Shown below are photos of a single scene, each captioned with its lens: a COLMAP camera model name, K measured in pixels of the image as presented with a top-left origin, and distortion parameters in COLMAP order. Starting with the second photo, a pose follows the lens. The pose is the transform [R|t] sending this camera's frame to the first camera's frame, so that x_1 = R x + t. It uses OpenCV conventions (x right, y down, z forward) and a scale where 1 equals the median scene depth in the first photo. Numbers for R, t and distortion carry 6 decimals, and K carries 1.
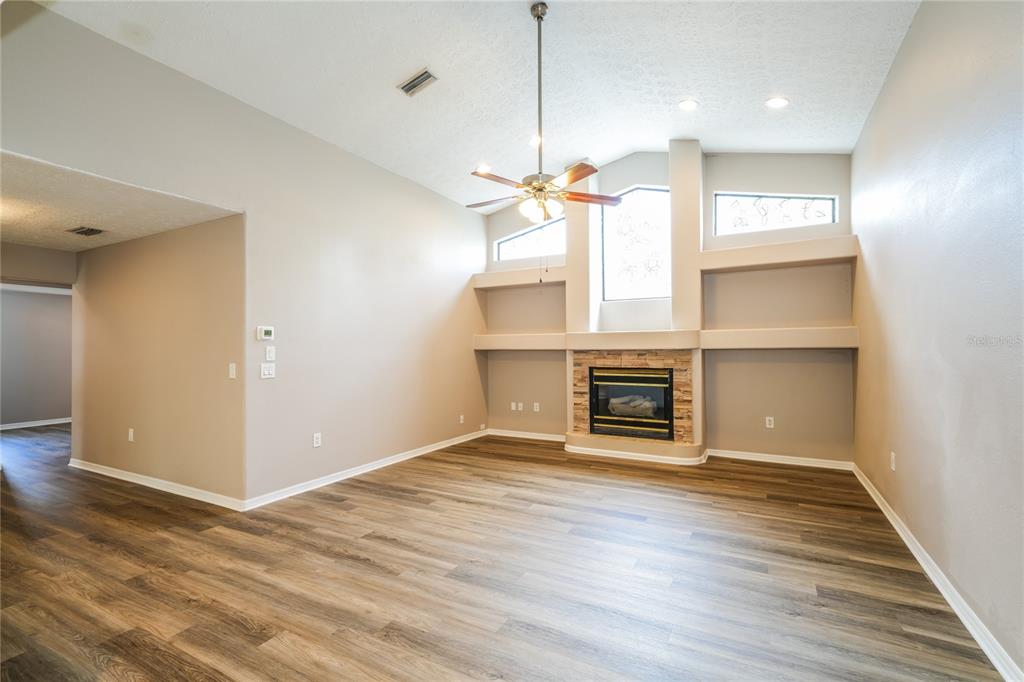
lens RADIAL K [[462.4, 0, 515.1], [0, 462.4, 344.1], [0, 0, 1]] dist [0.002313, 0.000331]
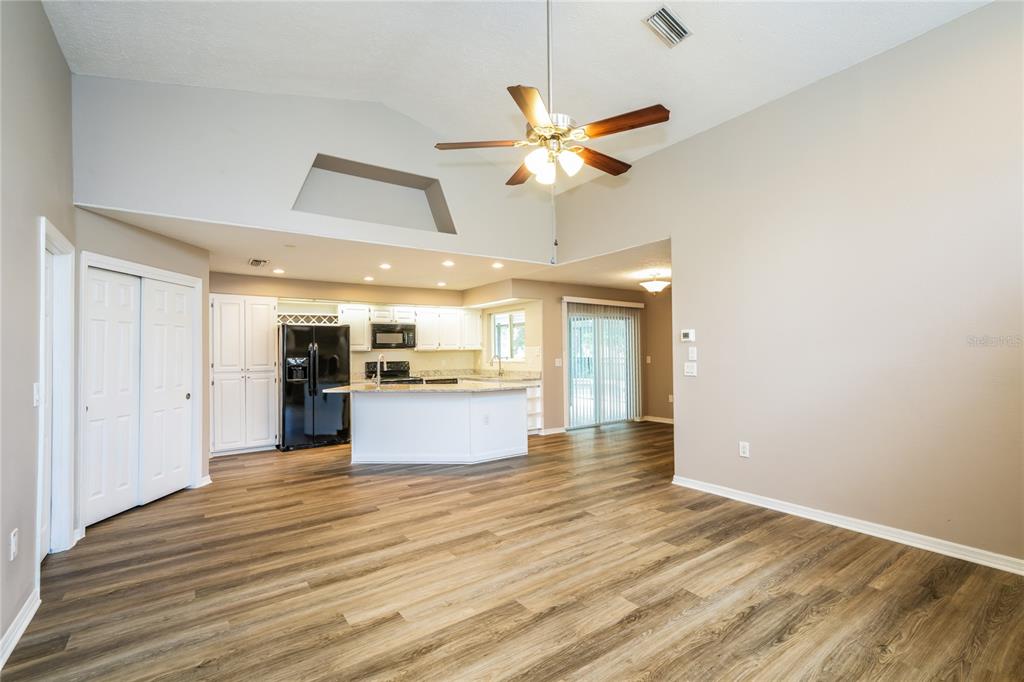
lens RADIAL K [[462.4, 0, 514.4], [0, 462.4, 344.8], [0, 0, 1]] dist [0.002313, 0.000331]
pose [[-0.439473, -0.000818, -0.898255, 0.663538], [0.022228, 0.999683, -0.011785, 0.002761], [0.897981, -0.025146, -0.439316, 1.128869]]
